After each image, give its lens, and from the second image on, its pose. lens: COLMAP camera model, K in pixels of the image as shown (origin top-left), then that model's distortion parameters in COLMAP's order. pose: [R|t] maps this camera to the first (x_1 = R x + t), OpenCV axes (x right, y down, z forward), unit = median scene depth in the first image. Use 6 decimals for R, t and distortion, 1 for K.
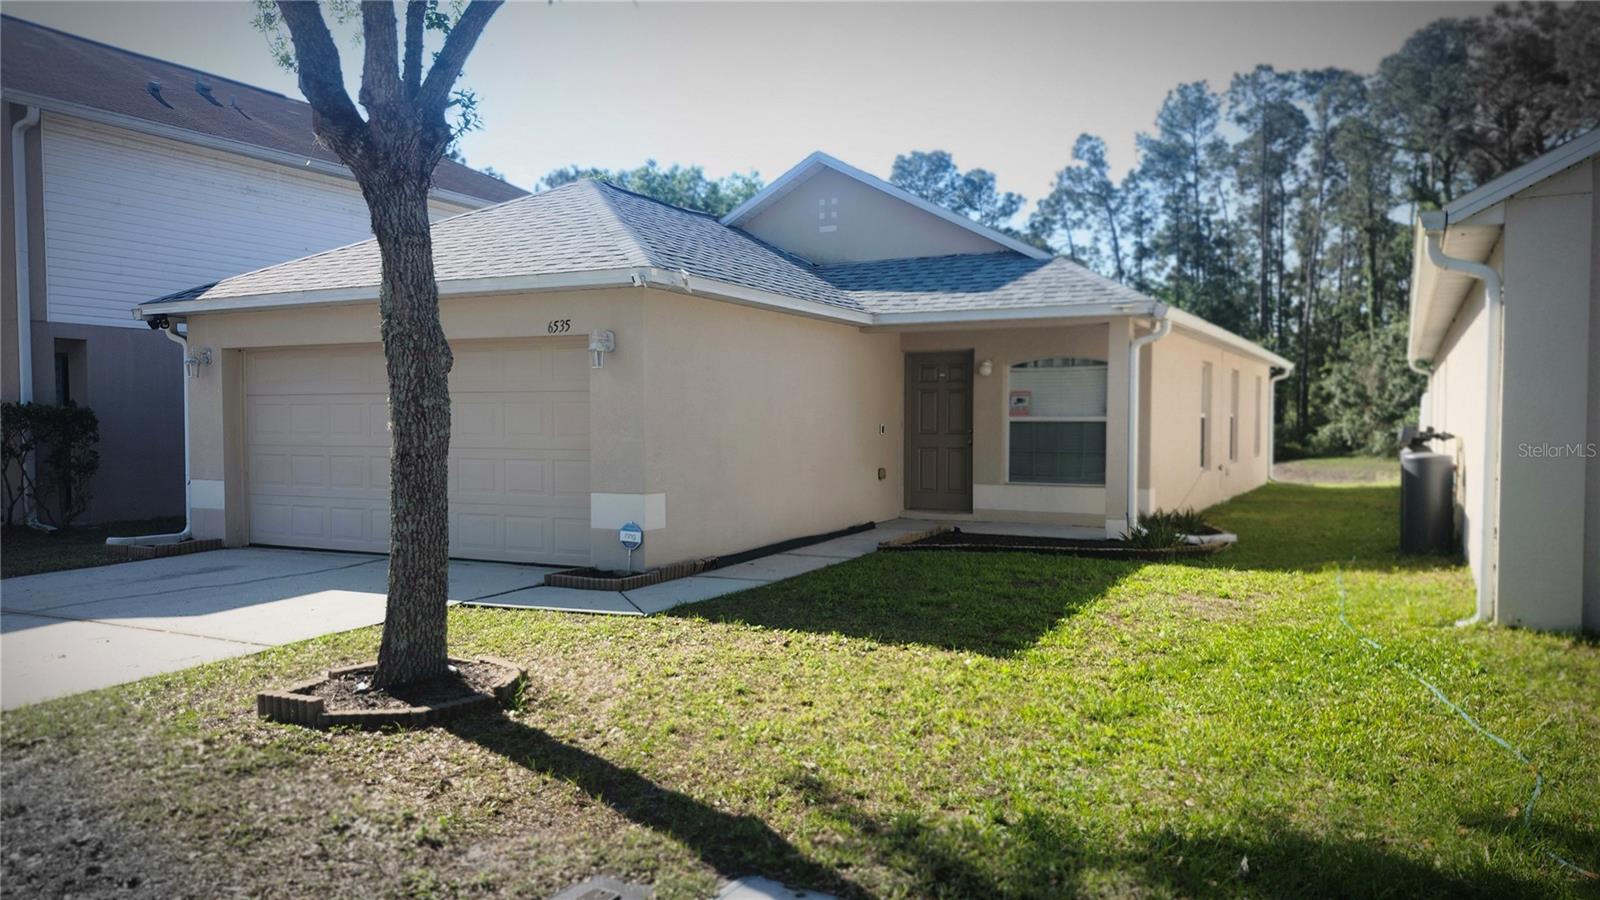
lens RADIAL K [[1140.7, 0, 784.4], [0, 1140.7, 461.3], [0, 0, 1]] dist [0.083484, -0.087500]
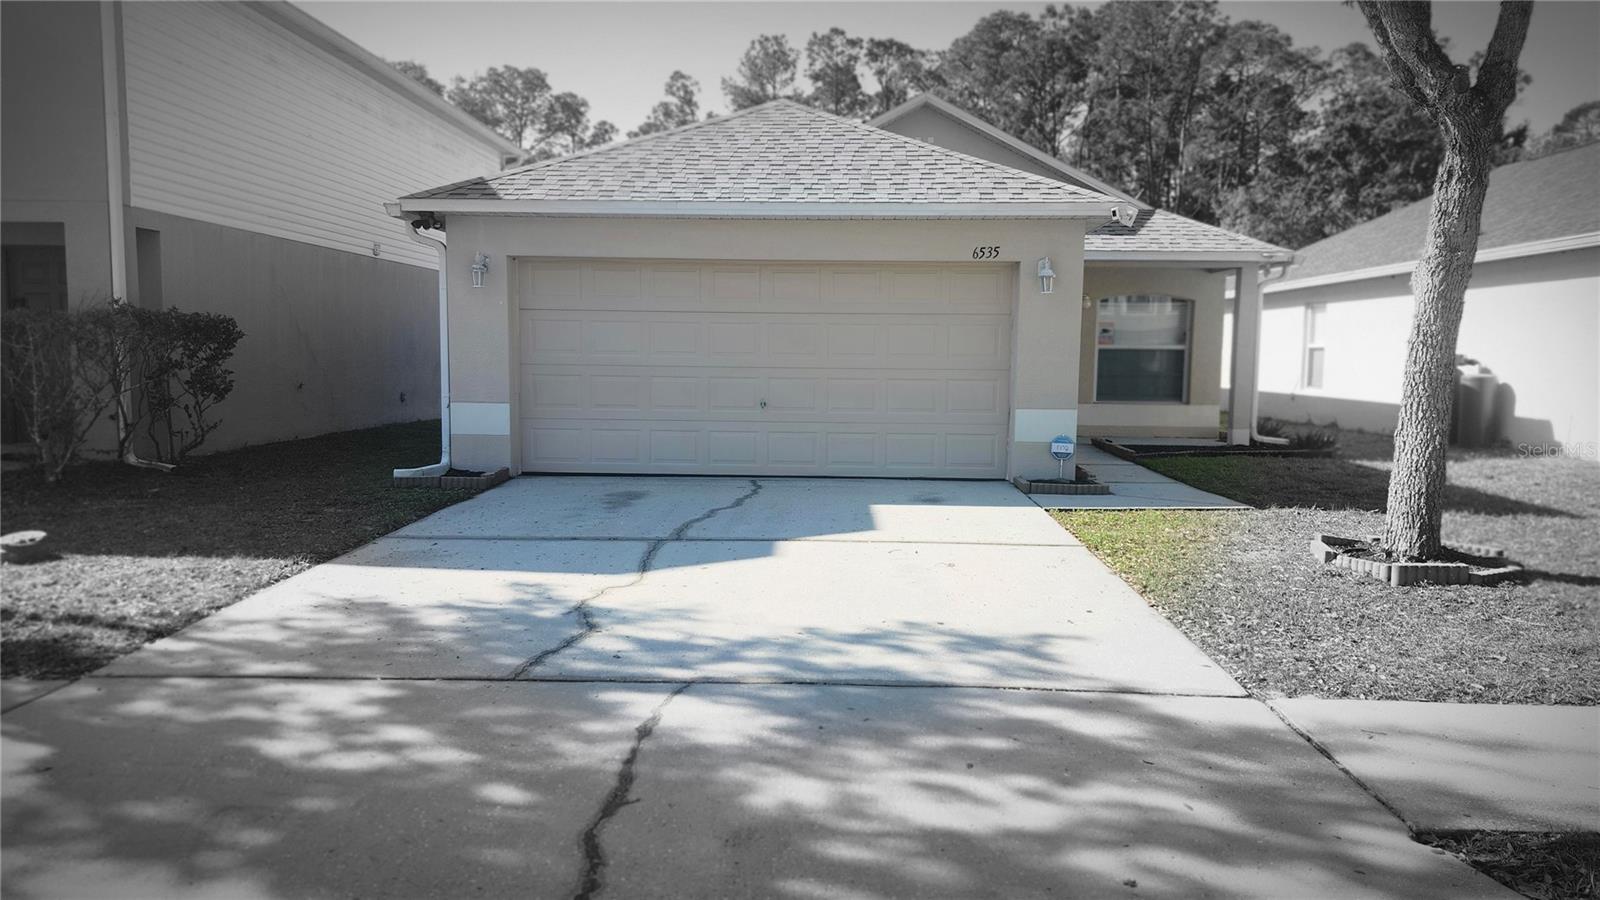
lens RADIAL K [[1140.7, 0, 796.5], [0, 1140.7, 451.5], [0, 0, 1]] dist [0.083484, -0.087500]
pose [[0.901182, -0.025592, 0.432685, -0.102373], [0.003067, 0.998607, 0.052678, 0.001211], [-0.433430, -0.046145, 0.900005, 0.014137]]
